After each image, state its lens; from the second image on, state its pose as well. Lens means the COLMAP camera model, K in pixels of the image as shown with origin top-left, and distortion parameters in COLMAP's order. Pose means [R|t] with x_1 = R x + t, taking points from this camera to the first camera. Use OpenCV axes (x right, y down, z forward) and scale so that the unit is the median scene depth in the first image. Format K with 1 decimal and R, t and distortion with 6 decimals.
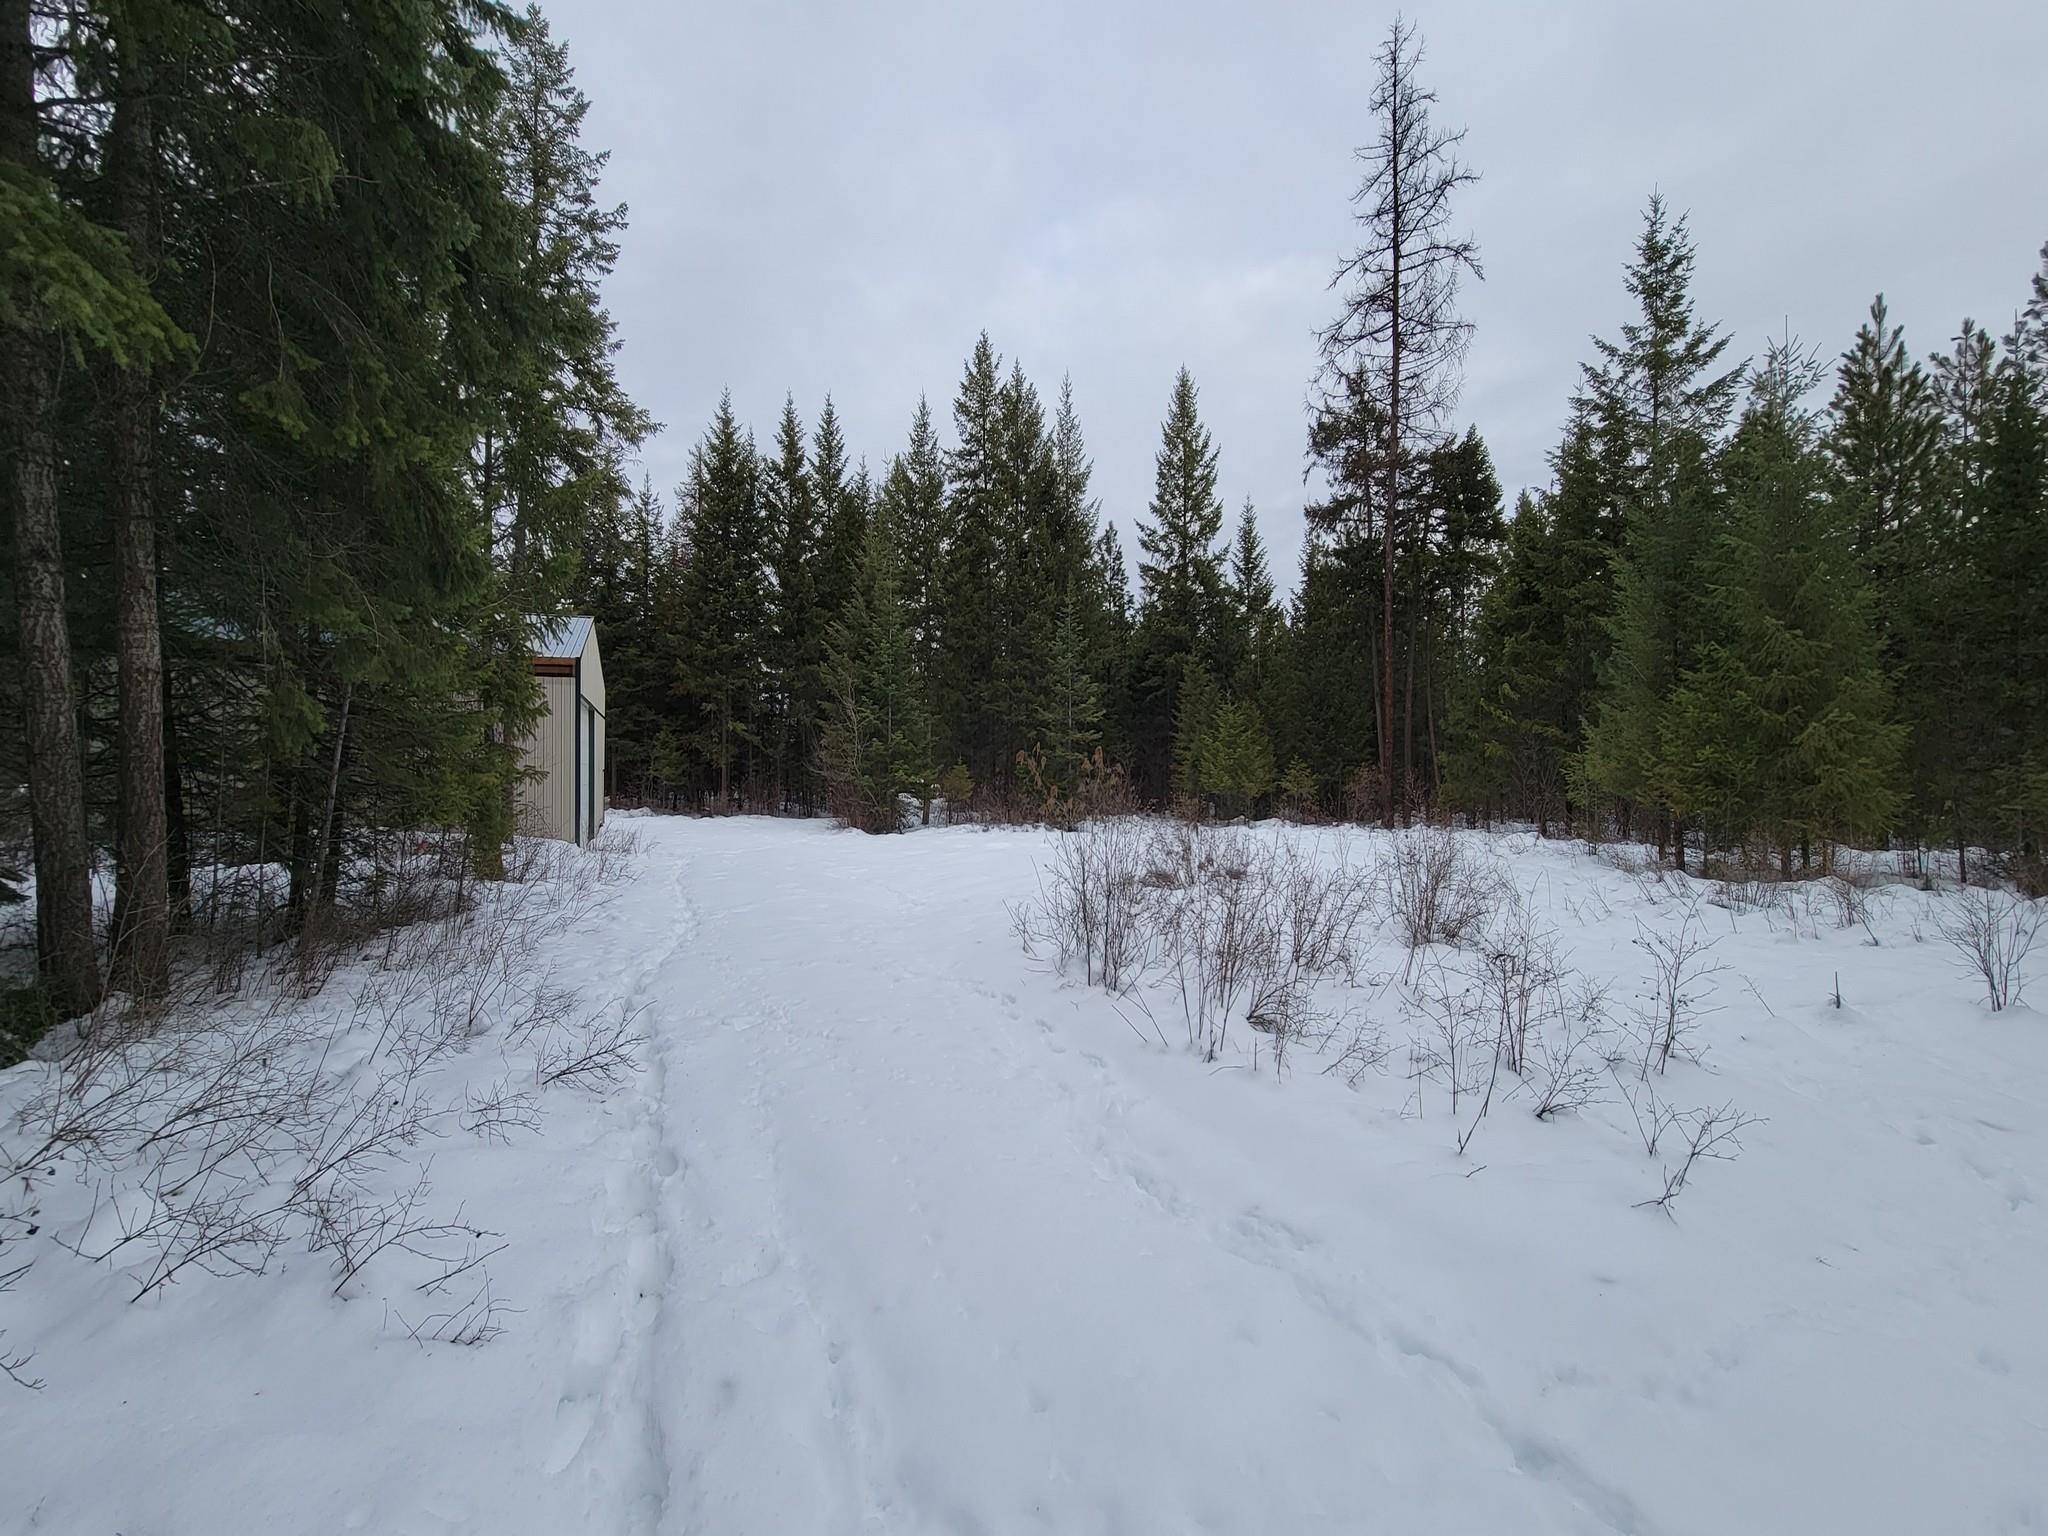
lens RADIAL K [[832.5, 0, 1024.7], [0, 832.5, 763.8], [0, 0, 1]] dist [0.000757, -0.000747]
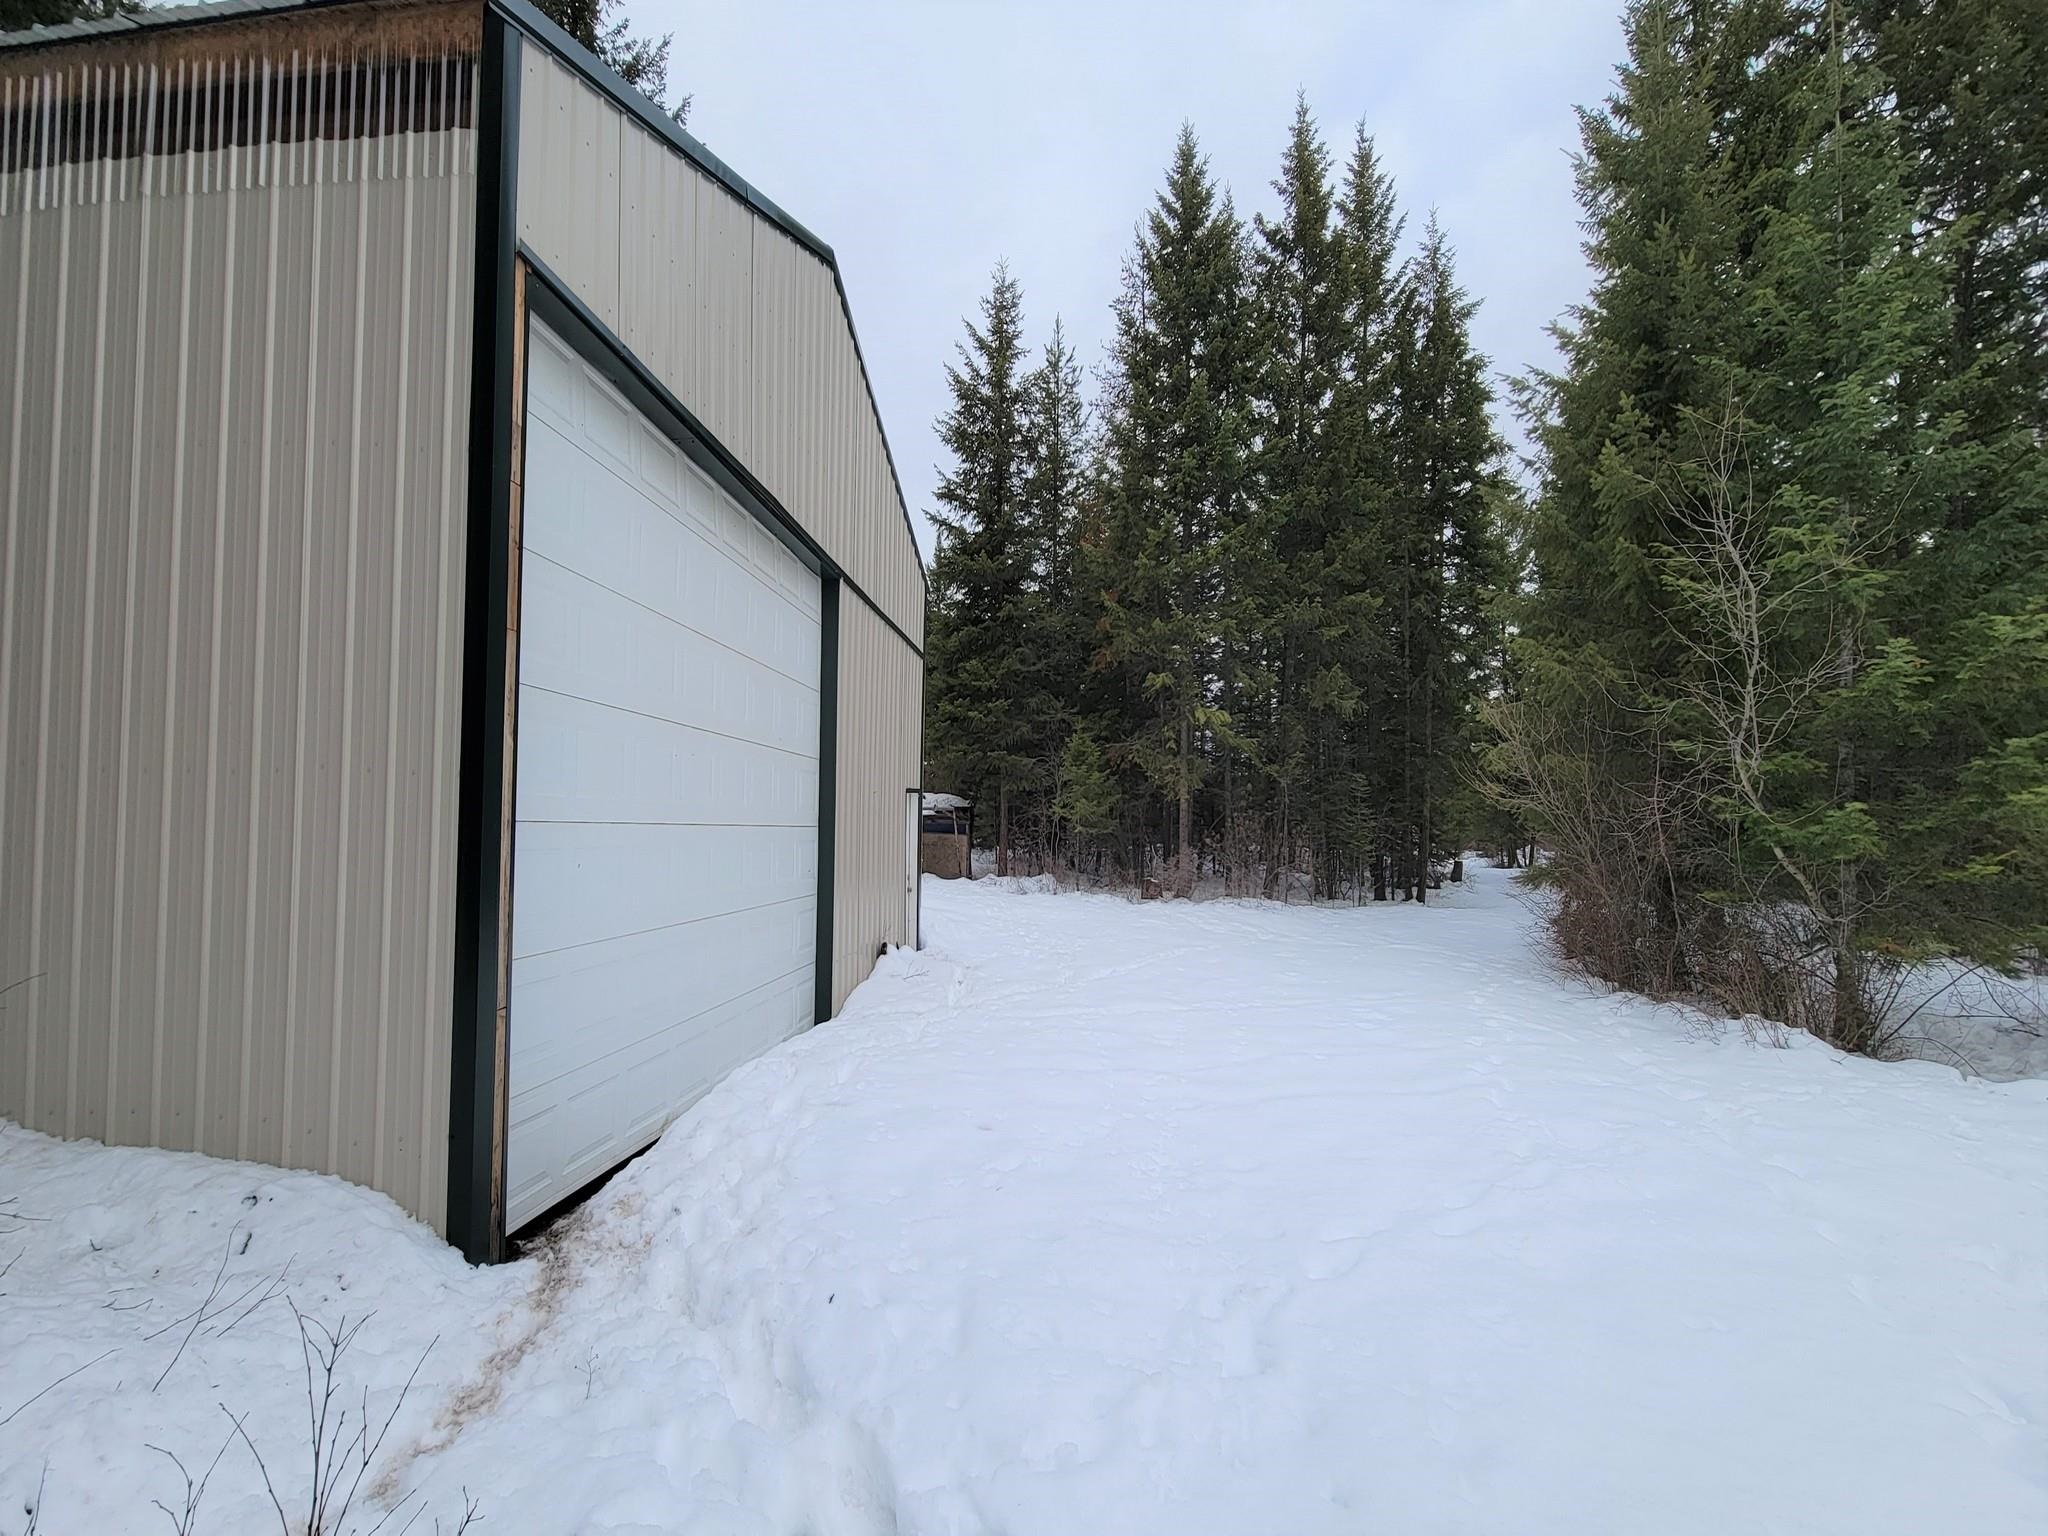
lens RADIAL K [[832.5, 0, 1027.5], [0, 832.5, 789.5], [0, 0, 1]] dist [0.000757, -0.000747]
pose [[0.882015, -0.009626, -0.471123, -0.200045], [-0.006592, 0.999441, -0.032762, 0.014029], [0.471175, 0.032002, 0.881459, 0.489139]]
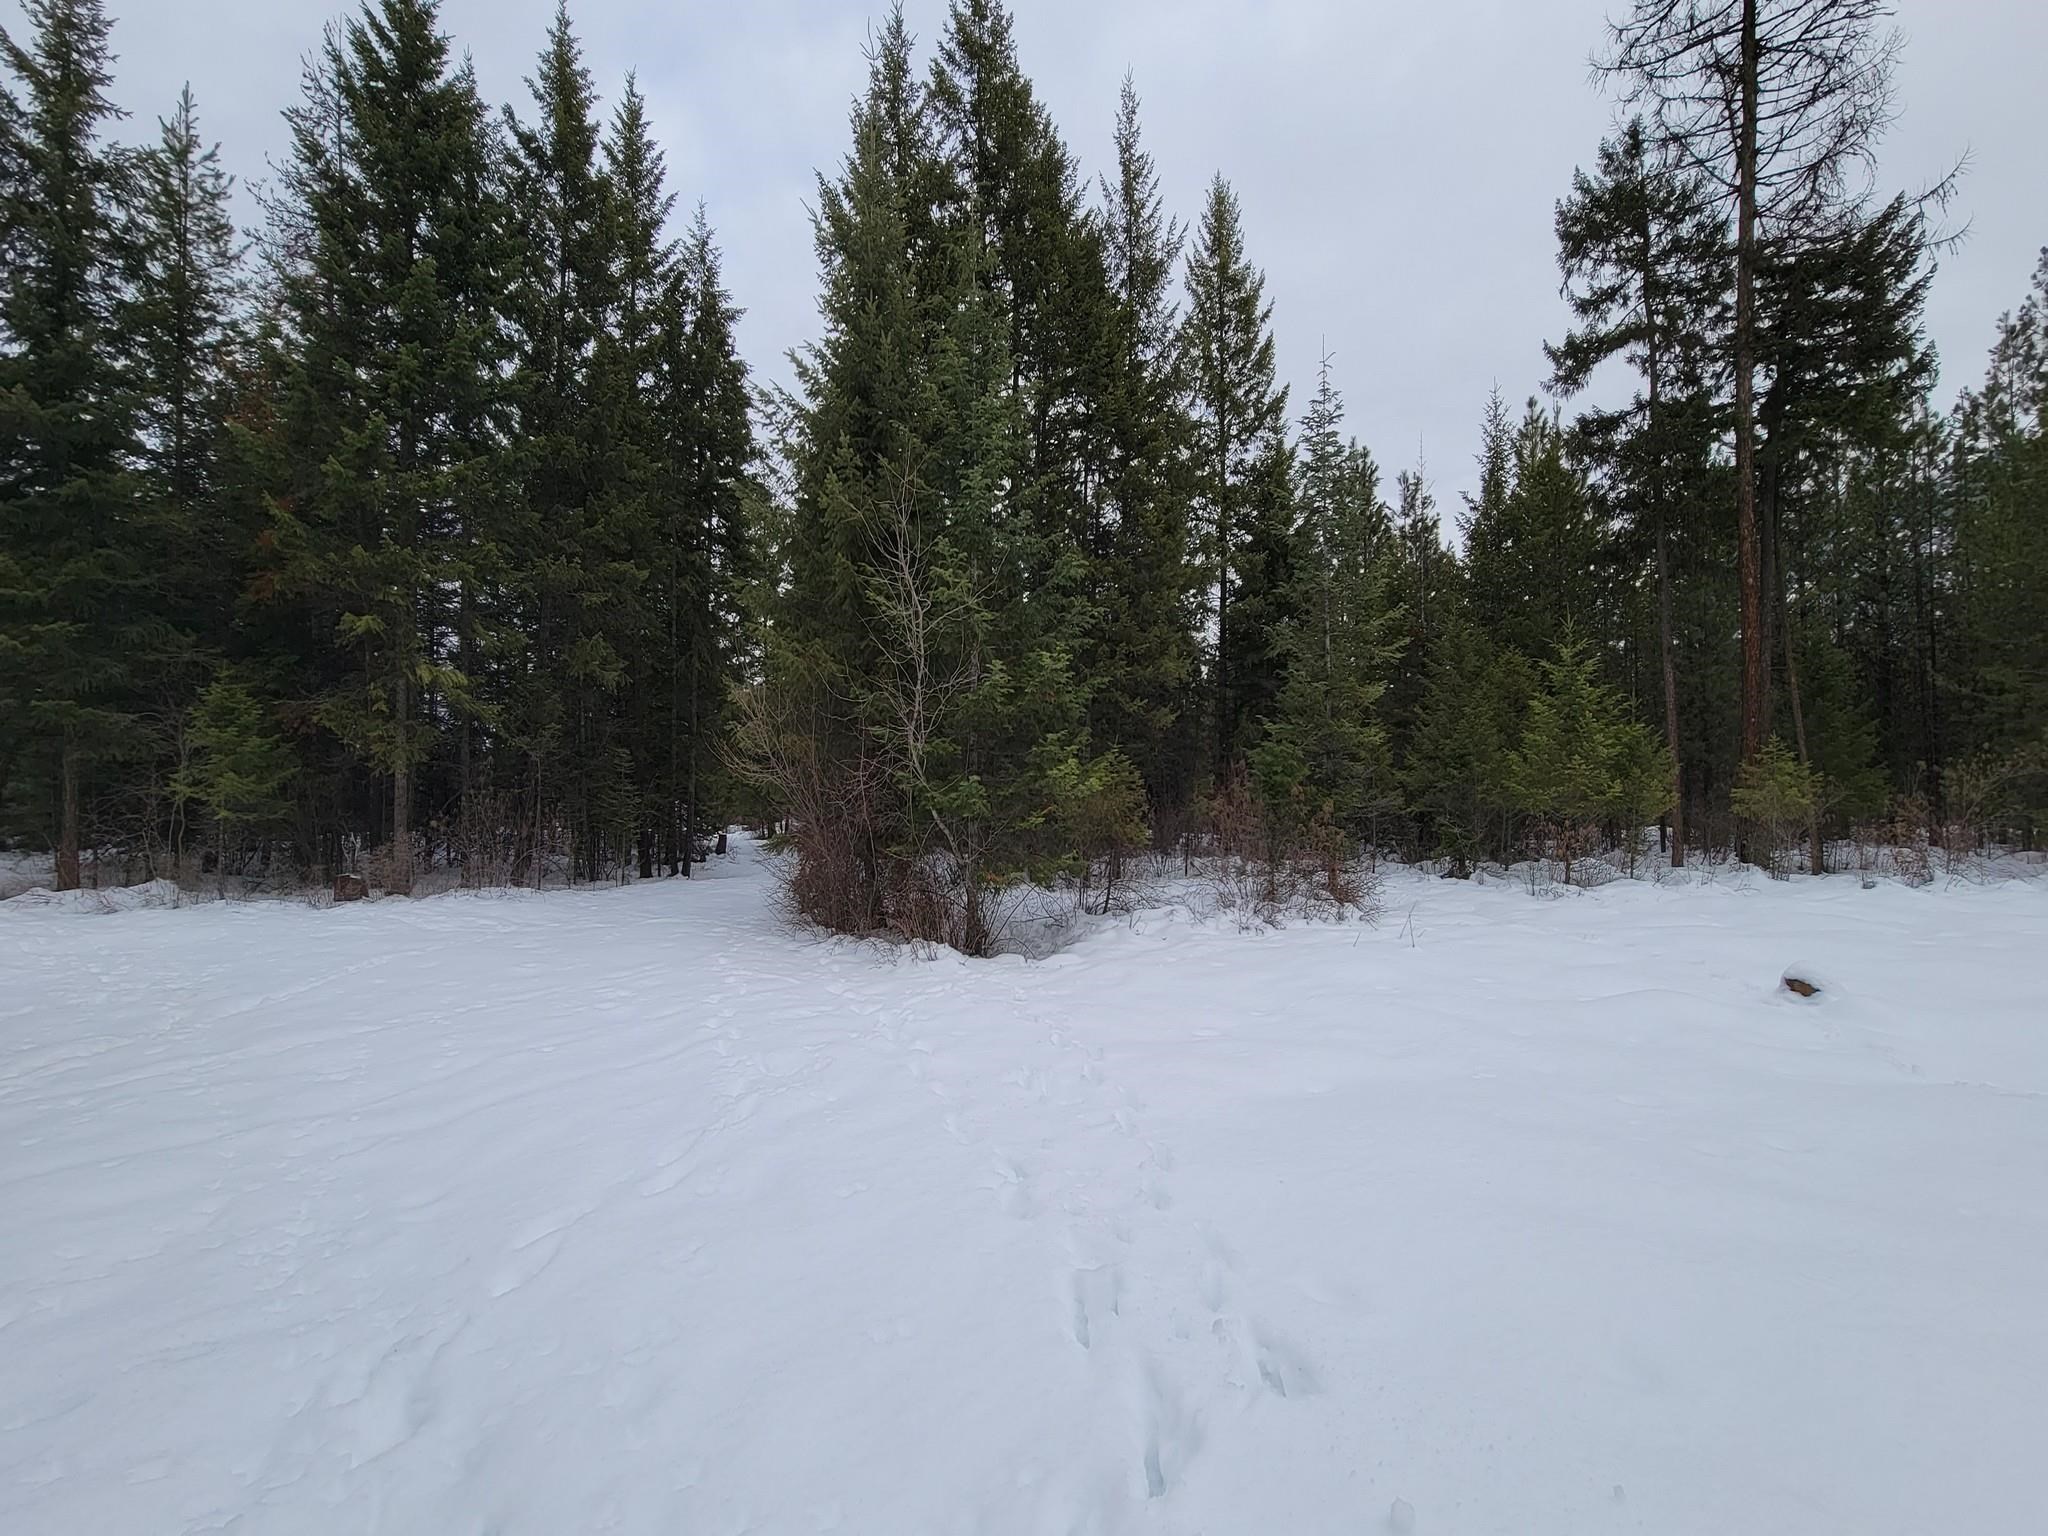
lens RADIAL K [[832.5, 0, 1020.6], [0, 832.5, 779.7], [0, 0, 1]] dist [0.000757, -0.000747]
pose [[0.947909, -0.002752, 0.318529, -0.194617], [0.008666, 0.999815, -0.017152, 0.015174], [-0.318423, 0.019019, 0.947758, 0.490604]]
